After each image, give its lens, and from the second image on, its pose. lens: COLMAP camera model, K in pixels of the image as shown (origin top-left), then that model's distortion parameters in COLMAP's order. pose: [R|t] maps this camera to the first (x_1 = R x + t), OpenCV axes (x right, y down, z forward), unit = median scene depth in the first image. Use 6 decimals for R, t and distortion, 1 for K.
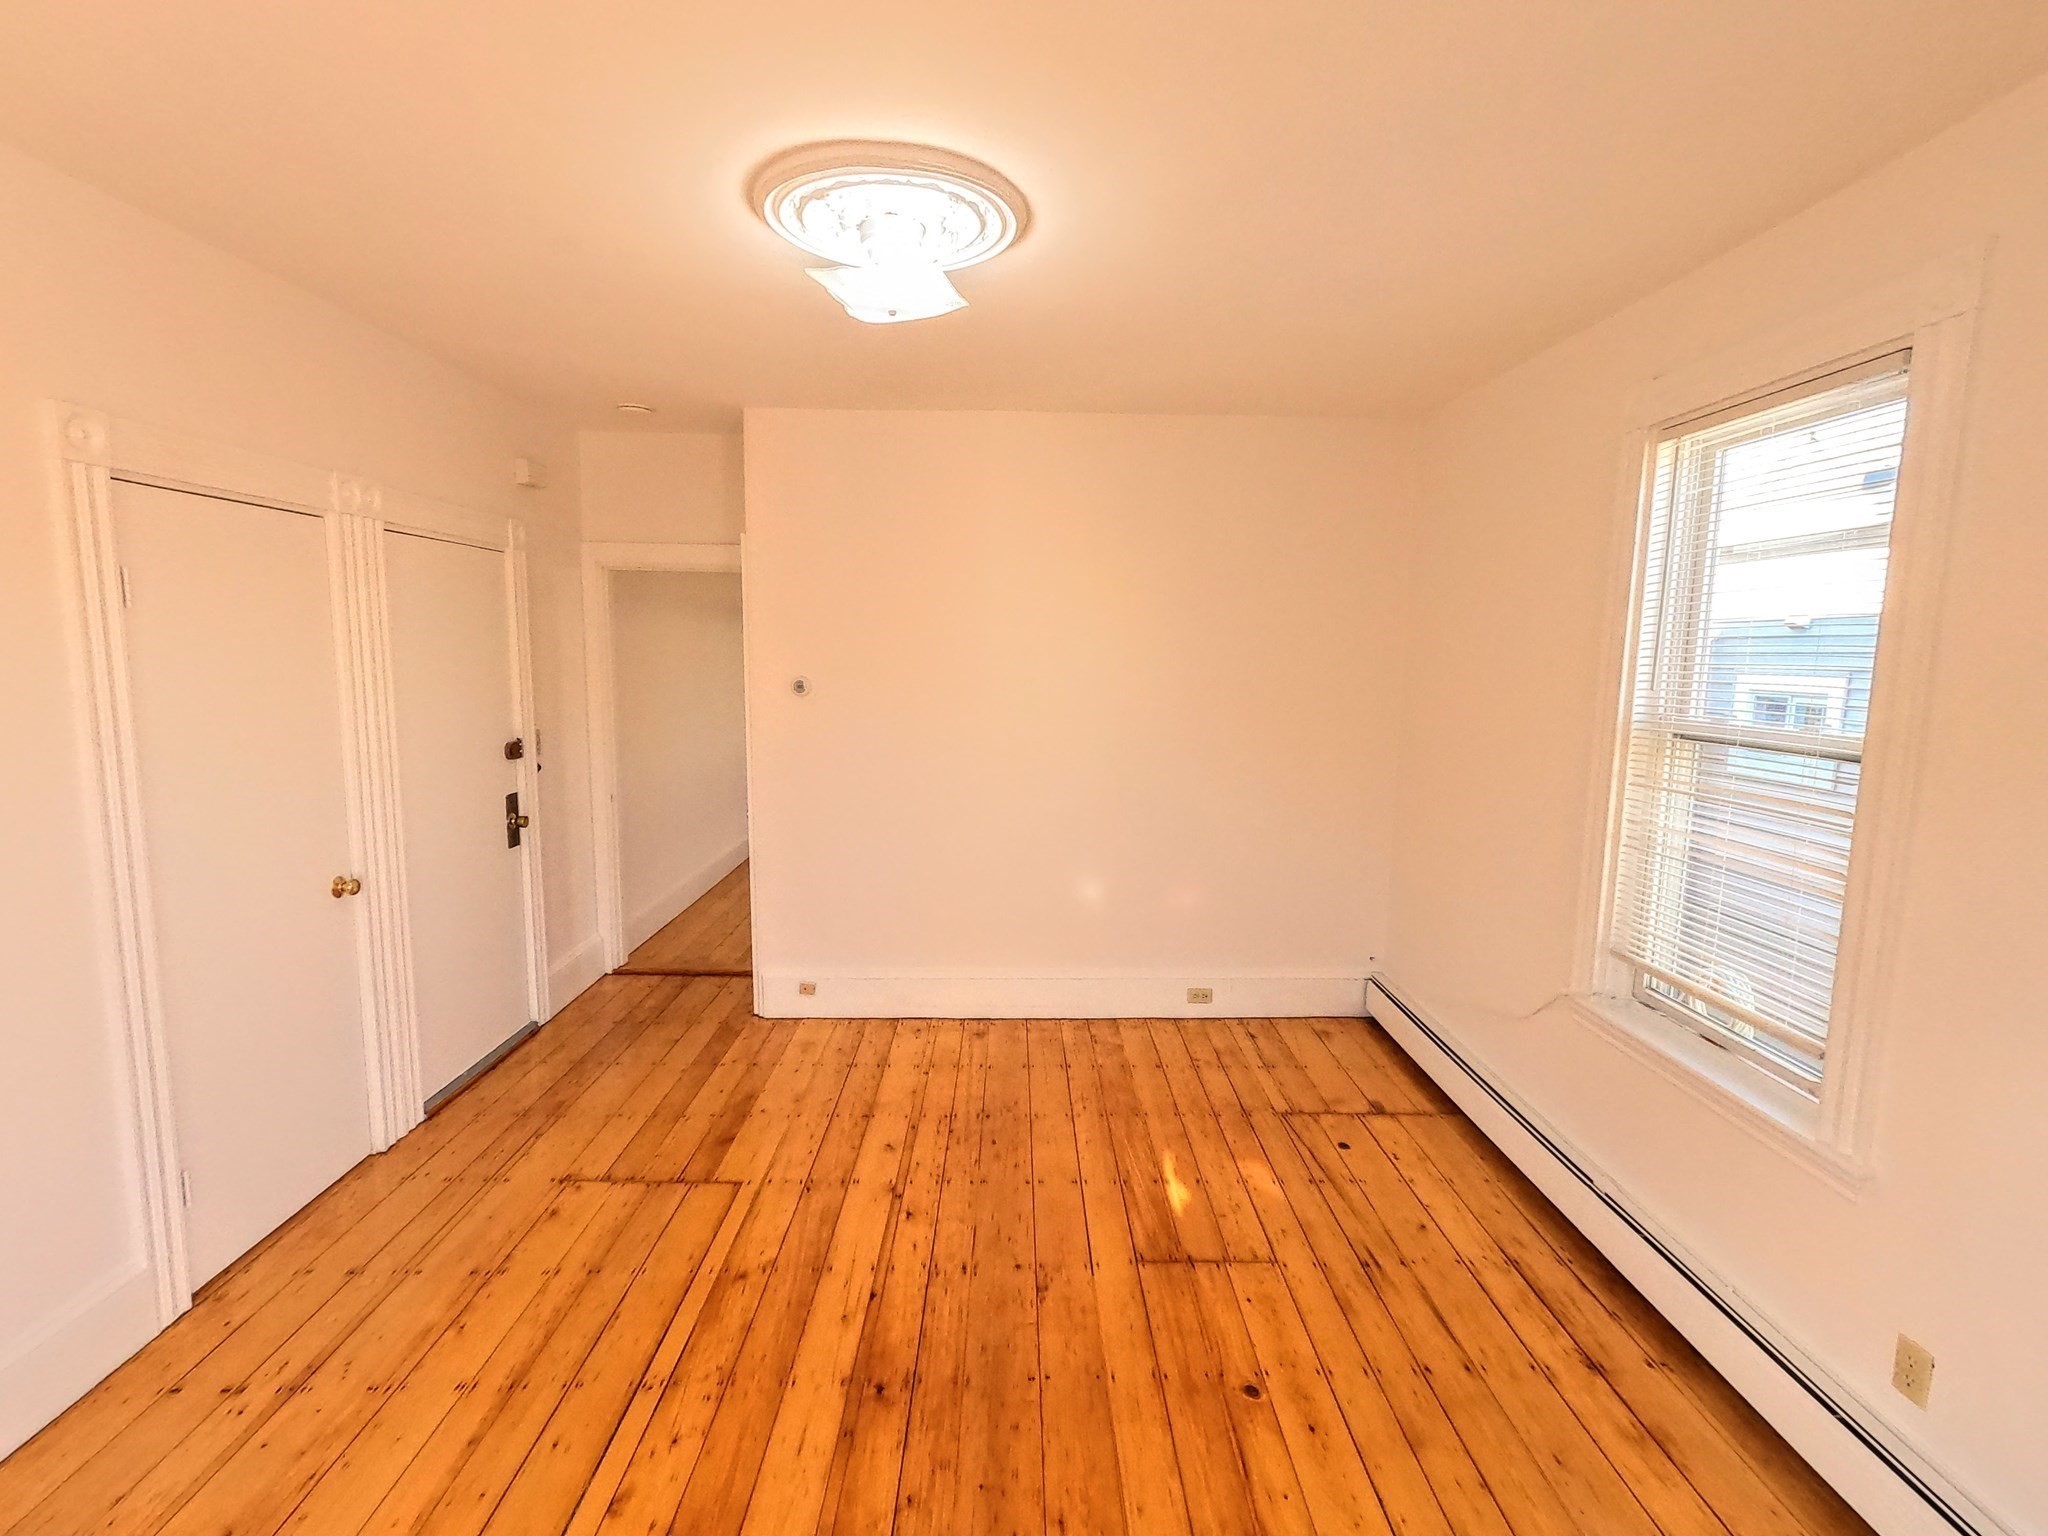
lens RADIAL K [[977.6, 0, 1024.0], [0, 977.6, 768.0], [0, 0, 1]] dist [0.000184, 0.000301]
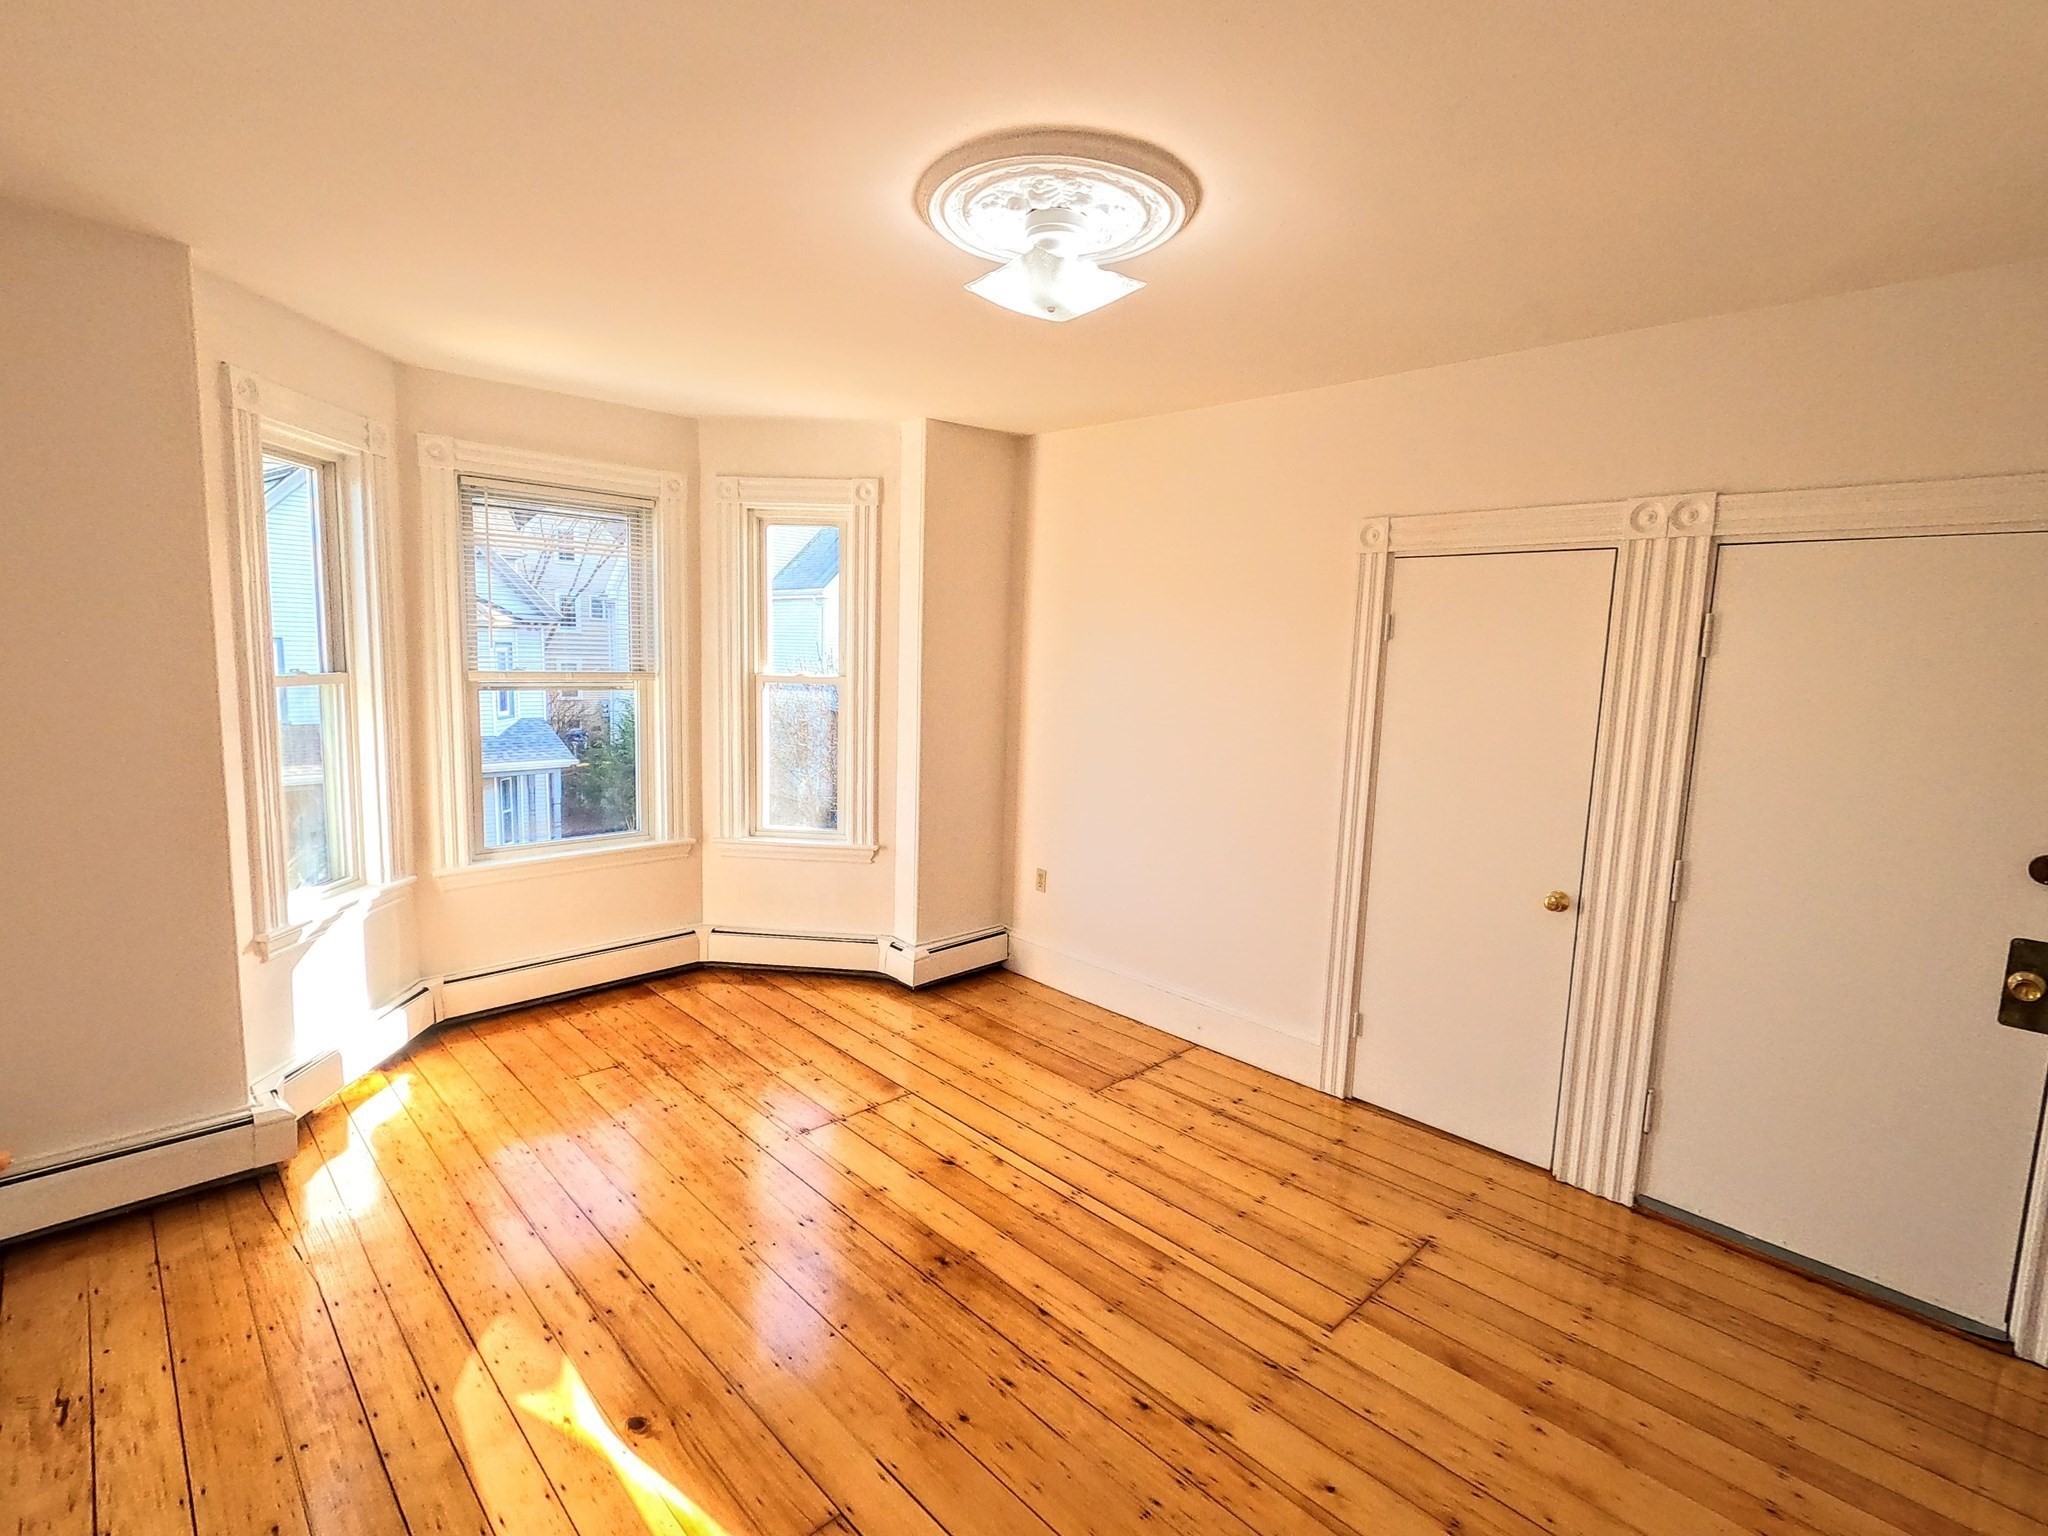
lens RADIAL K [[976.4, 0, 1019.3], [0, 976.4, 768.8], [0, 0, 1]] dist [0.000906, -0.000089]
pose [[-0.726812, 0.048824, -0.685099, 0.493085], [-0.125898, 0.971100, 0.202769, -0.178781], [0.675199, 0.233628, -0.699660, 1.500640]]
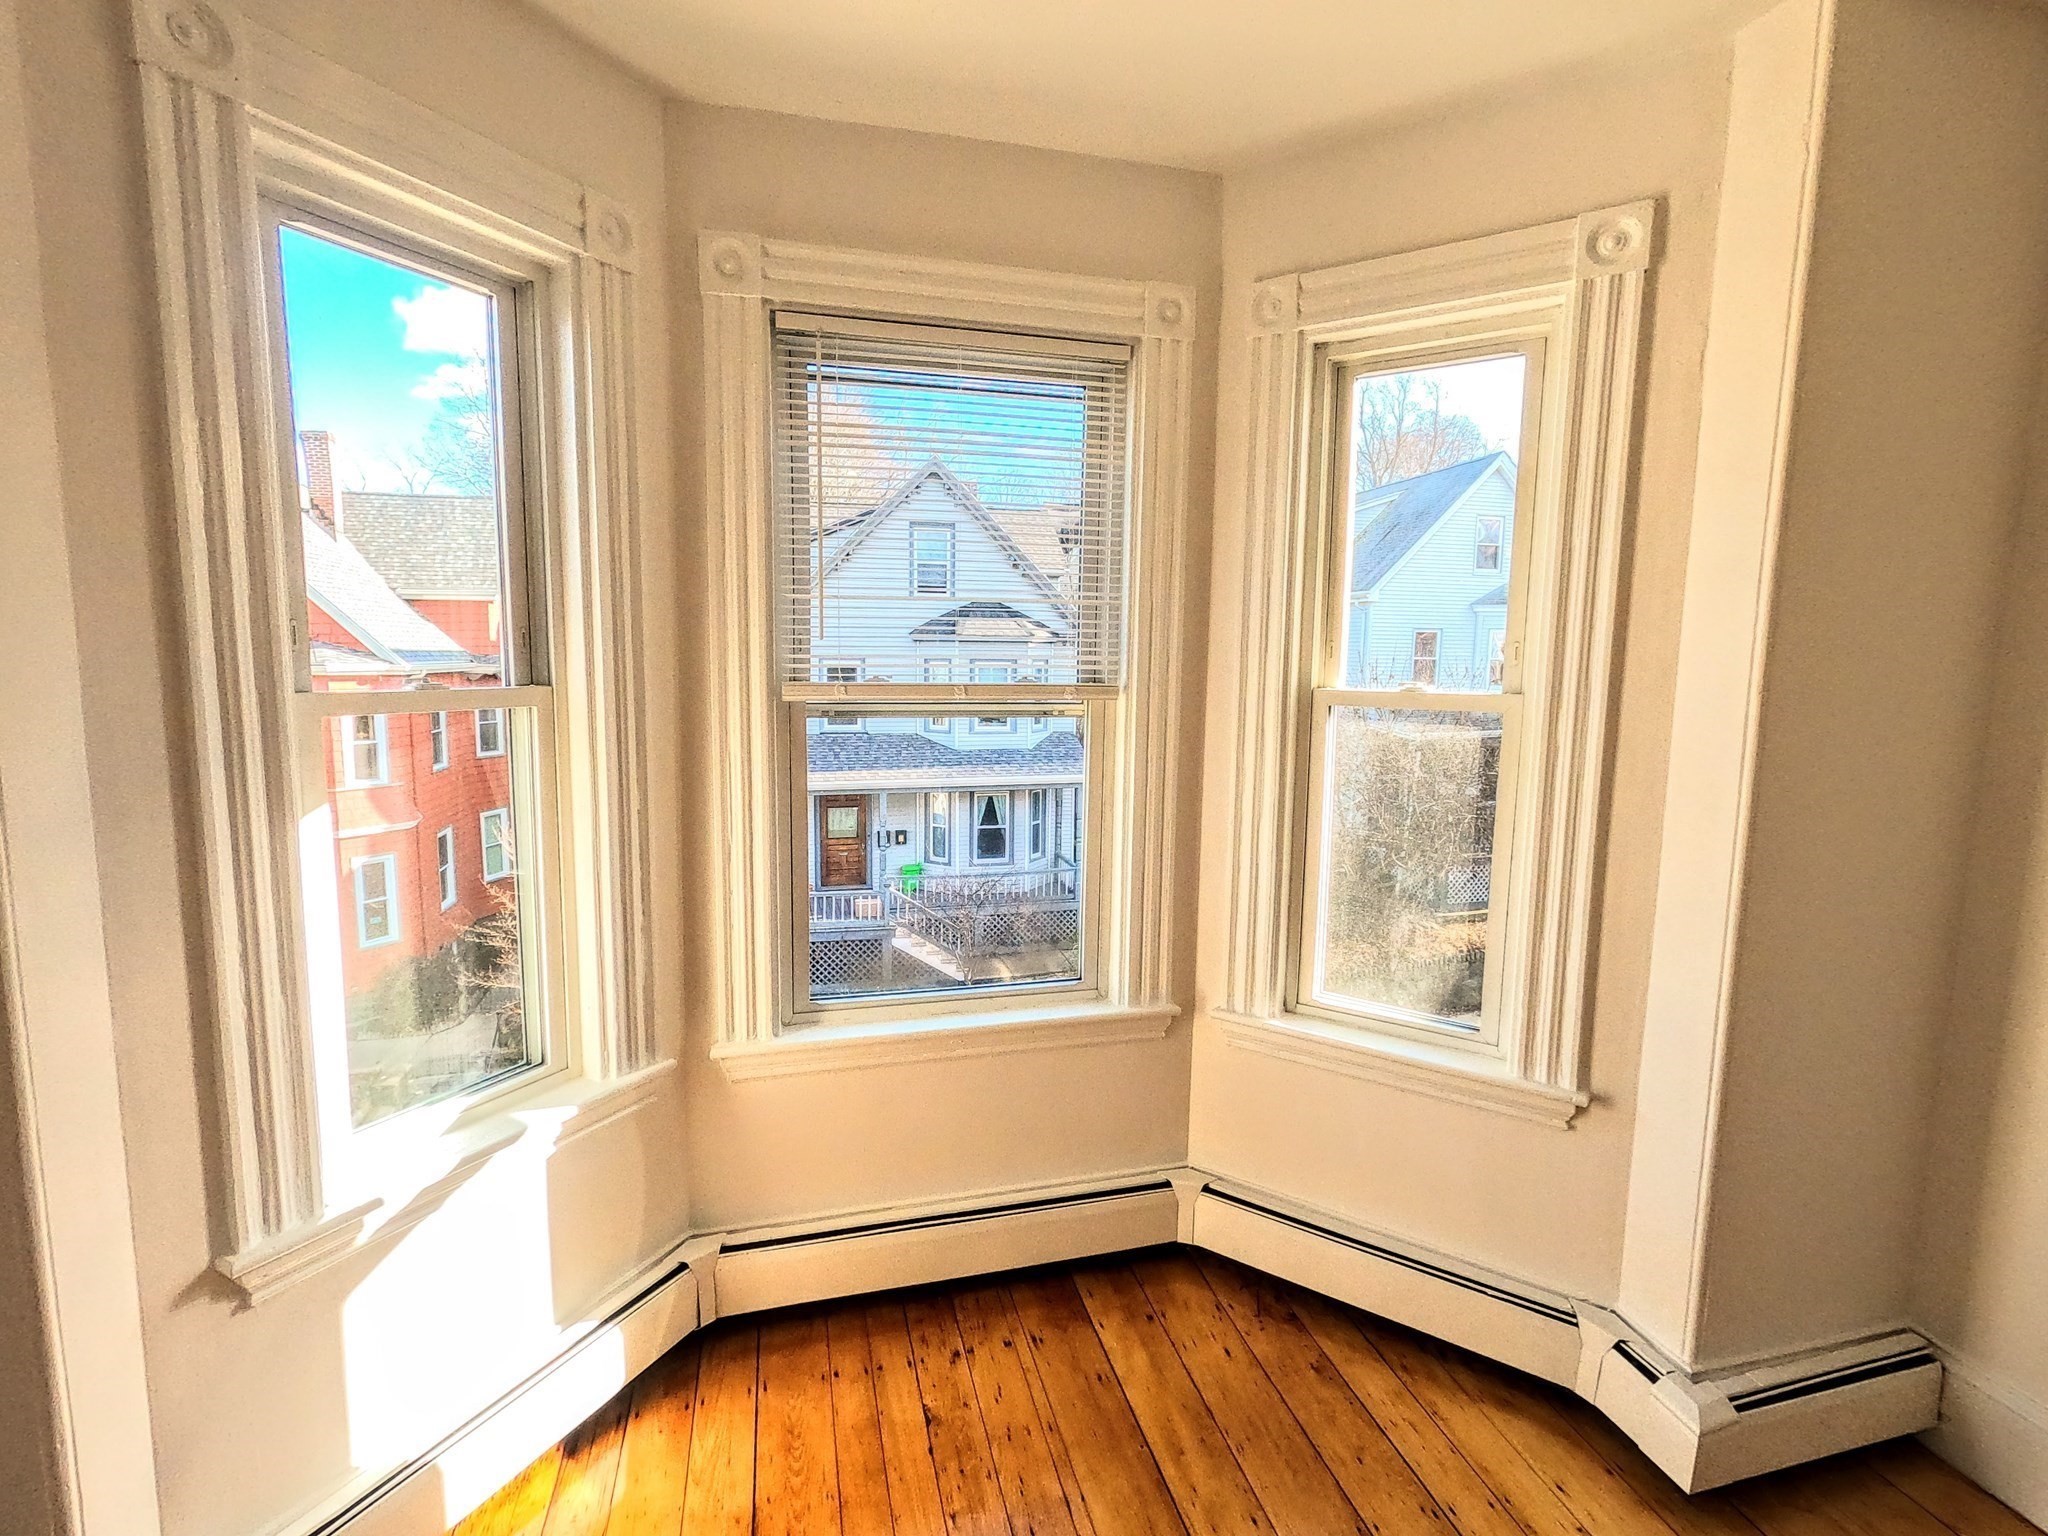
lens RADIAL K [[977.6, 0, 1024.0], [0, 977.6, 768.0], [0, 0, 1]] dist [0.000184, 0.000301]
pose [[-0.972258, 0.000785, -0.233908, 0.056971], [-0.056026, 0.970104, 0.236134, -0.043765], [0.227101, 0.242688, -0.943148, 0.646441]]
